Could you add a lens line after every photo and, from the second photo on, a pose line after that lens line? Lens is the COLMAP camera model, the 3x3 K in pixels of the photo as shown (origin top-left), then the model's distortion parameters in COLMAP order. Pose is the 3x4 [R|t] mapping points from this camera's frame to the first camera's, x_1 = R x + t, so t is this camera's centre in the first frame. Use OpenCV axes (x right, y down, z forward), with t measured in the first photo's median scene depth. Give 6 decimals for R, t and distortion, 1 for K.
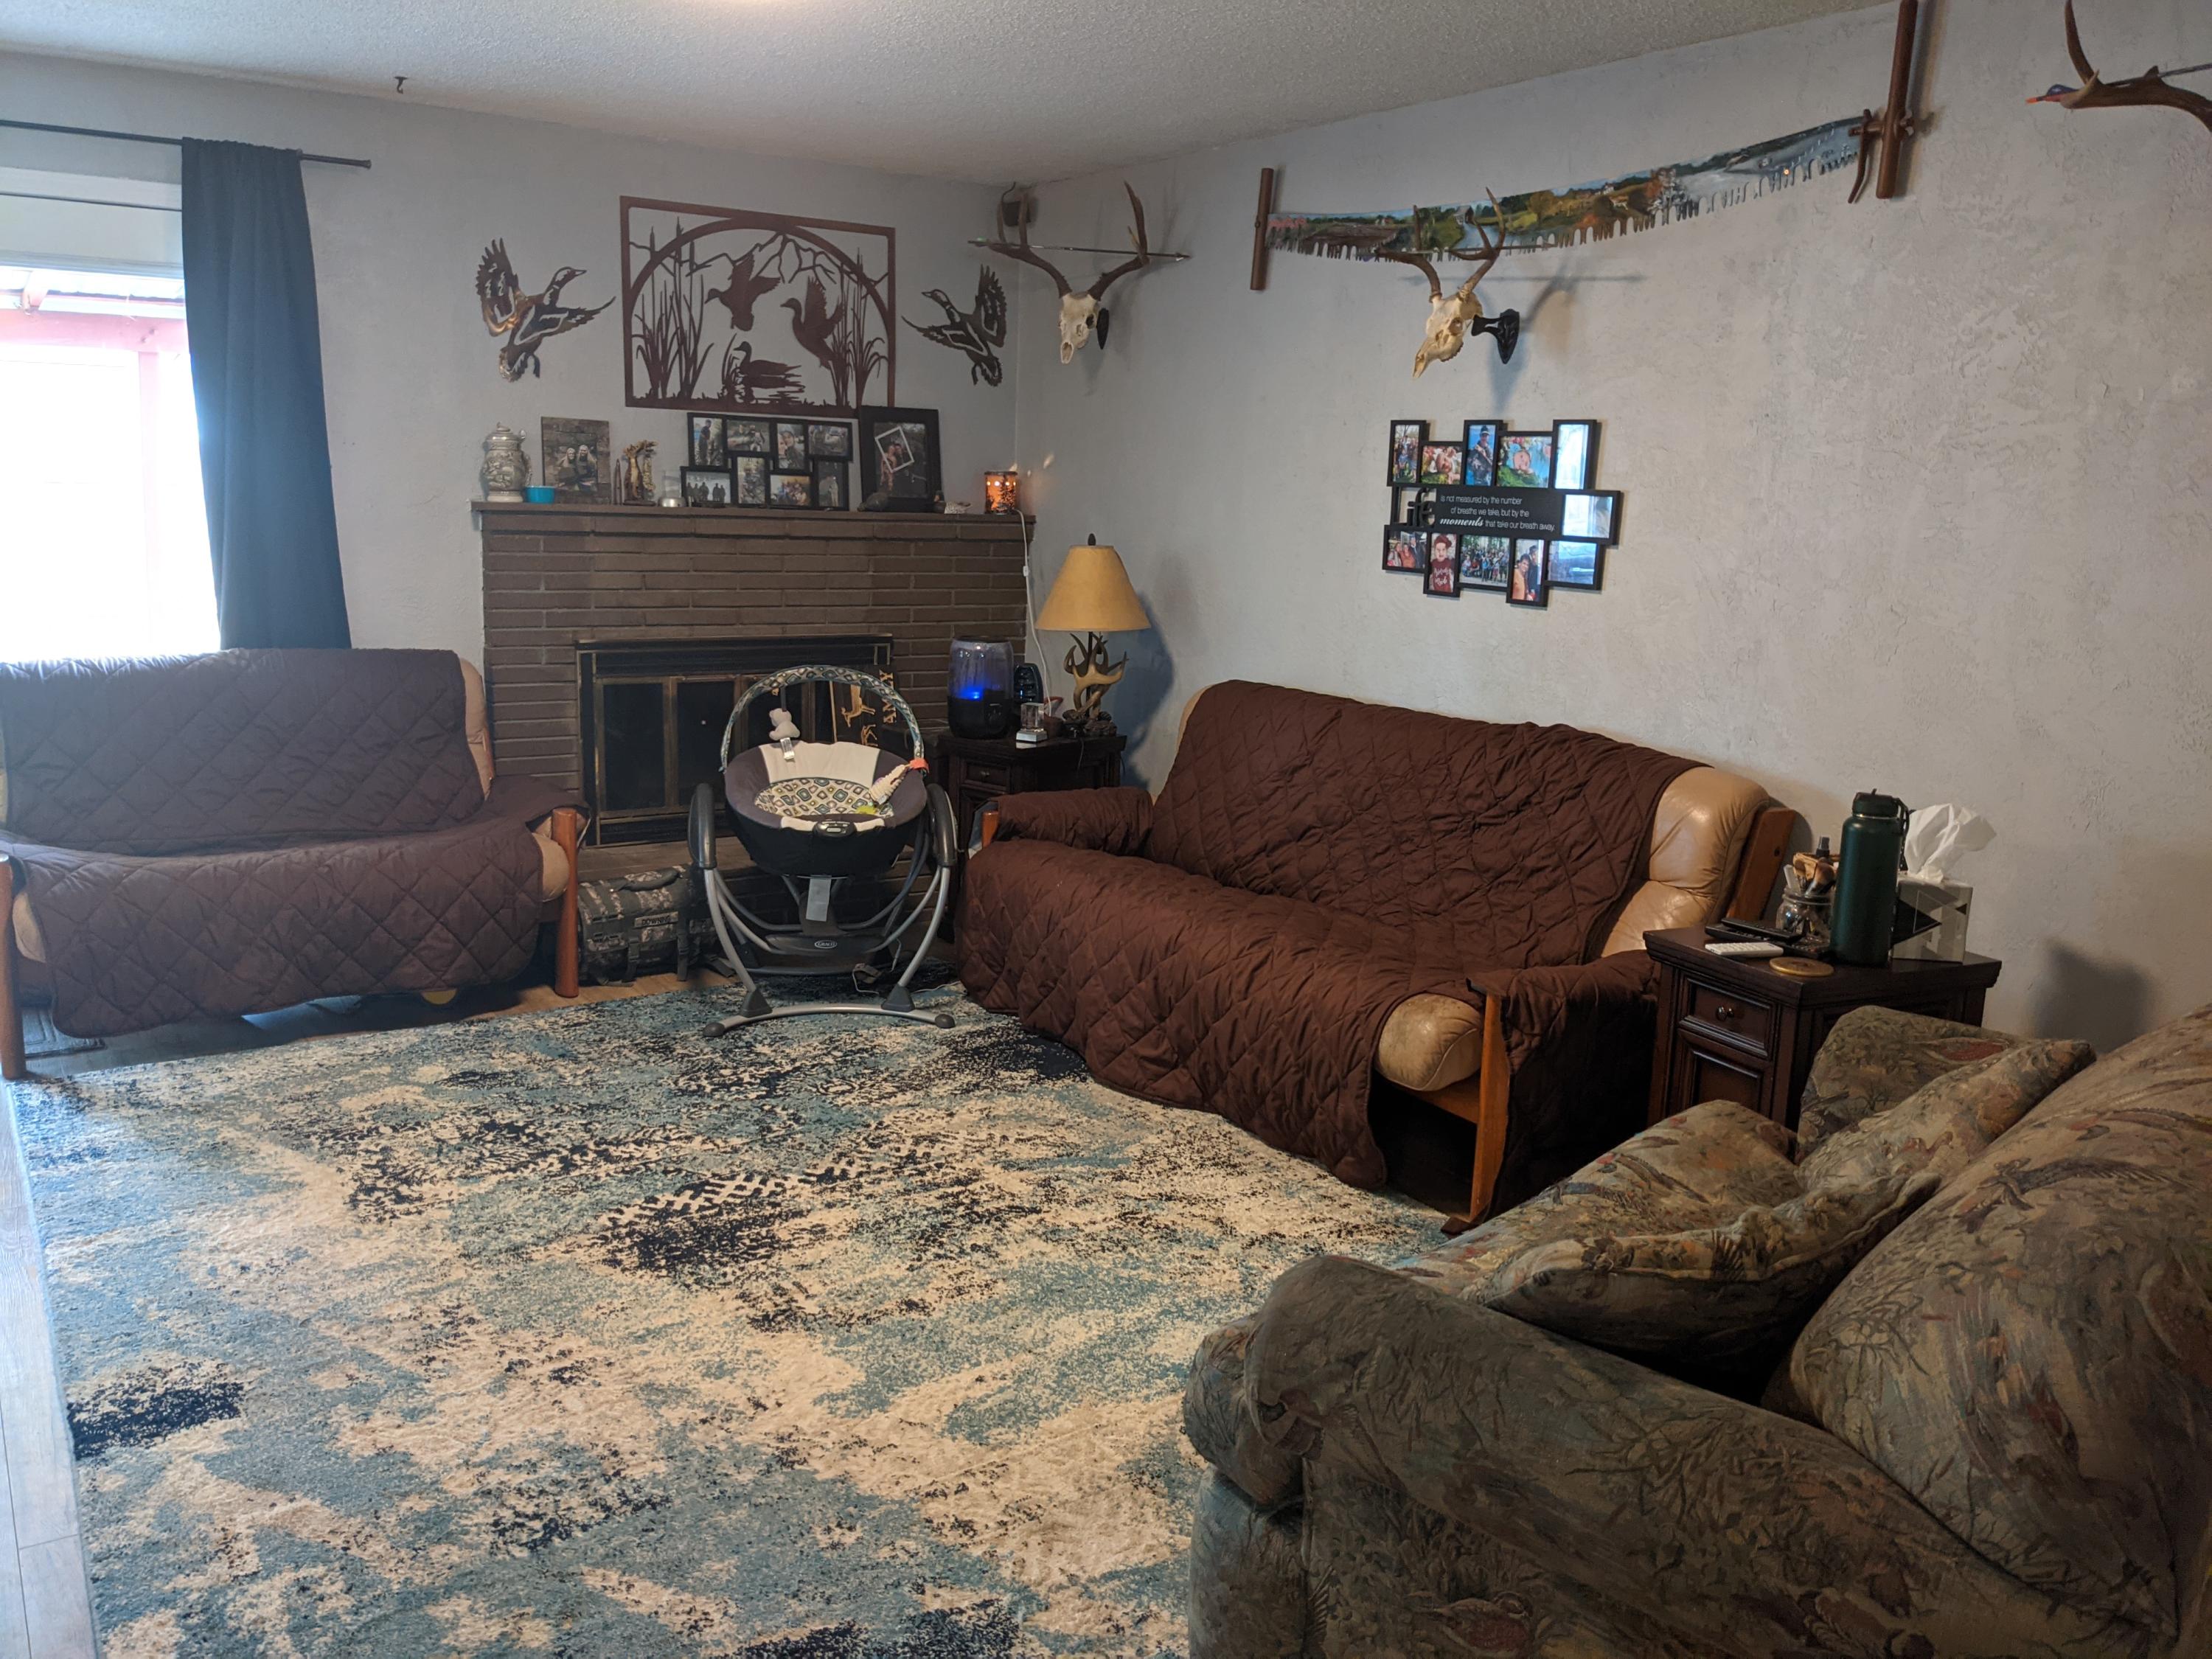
lens RADIAL K [[1756.3, 0, 1091.0], [0, 1756.3, 840.4], [0, 0, 1]] dist [0.039371, -0.063782]
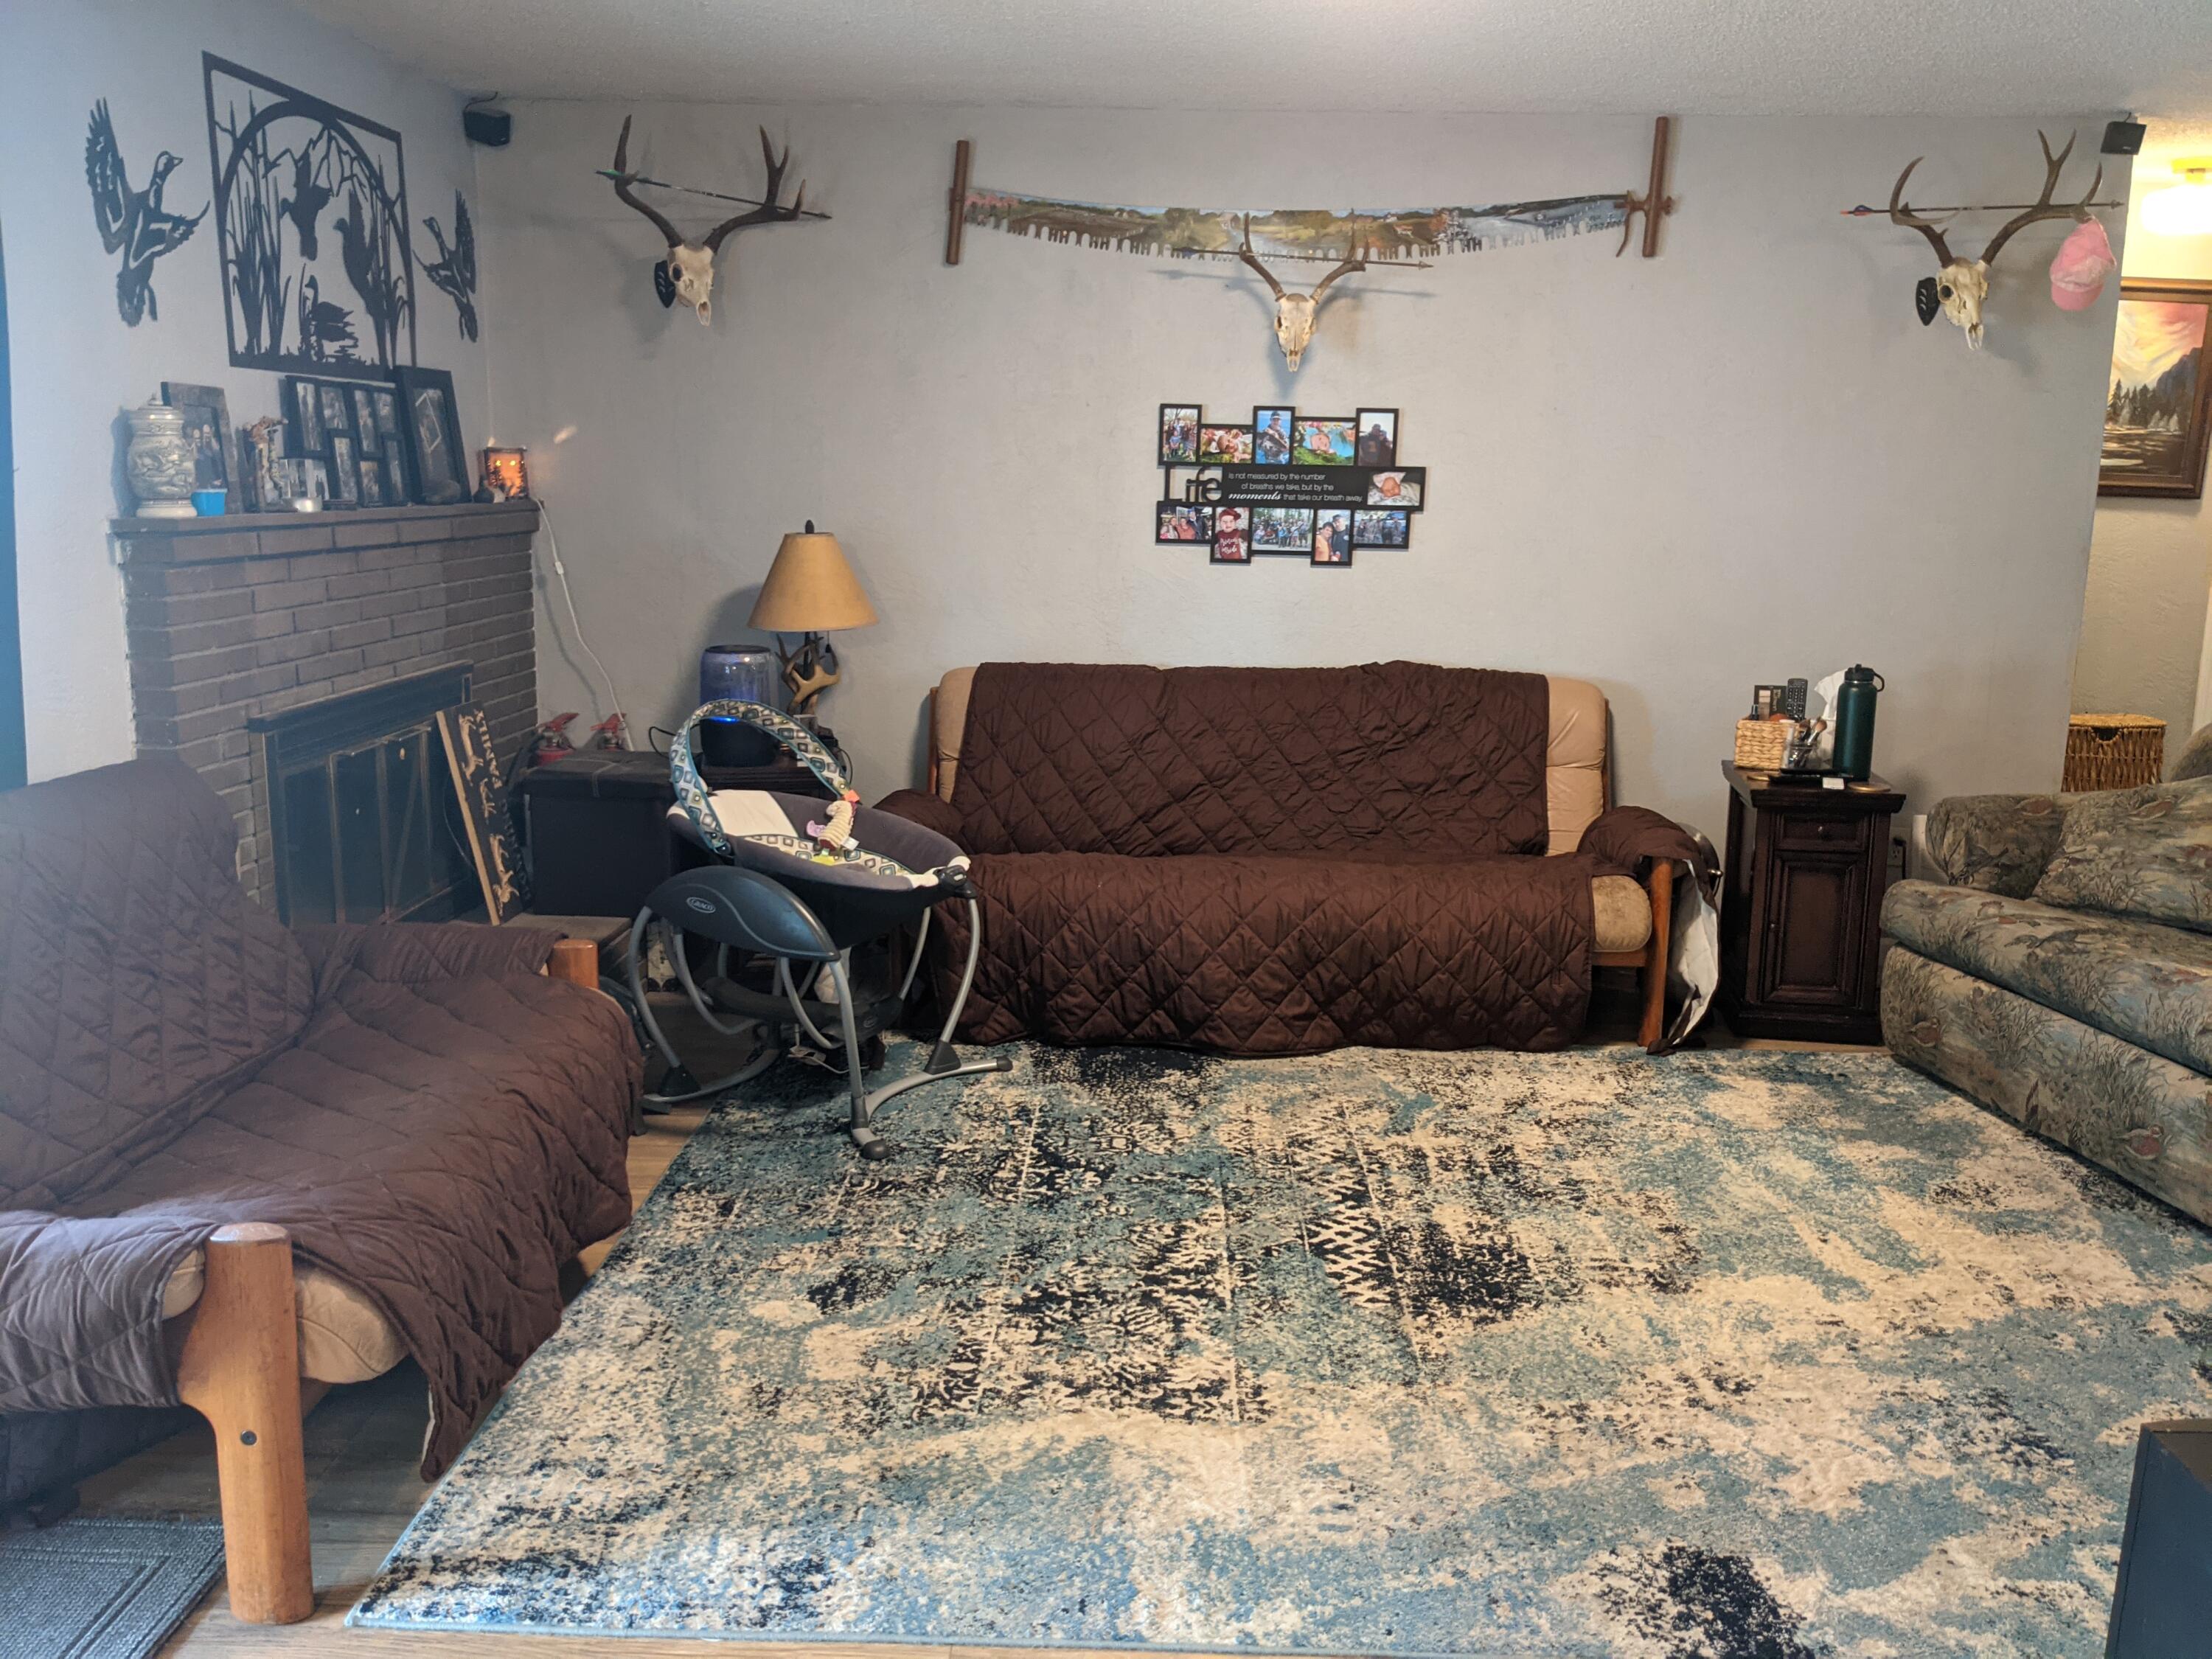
lens RADIAL K [[1756.3, 0, 1100.6], [0, 1756.3, 832.9], [0, 0, 1]] dist [0.039371, -0.063782]
pose [[0.575059, -0.189762, 0.795800, -0.844025], [0.166644, 0.979504, 0.113147, -0.121690], [-0.800960, 0.067549, 0.594895, 0.453536]]
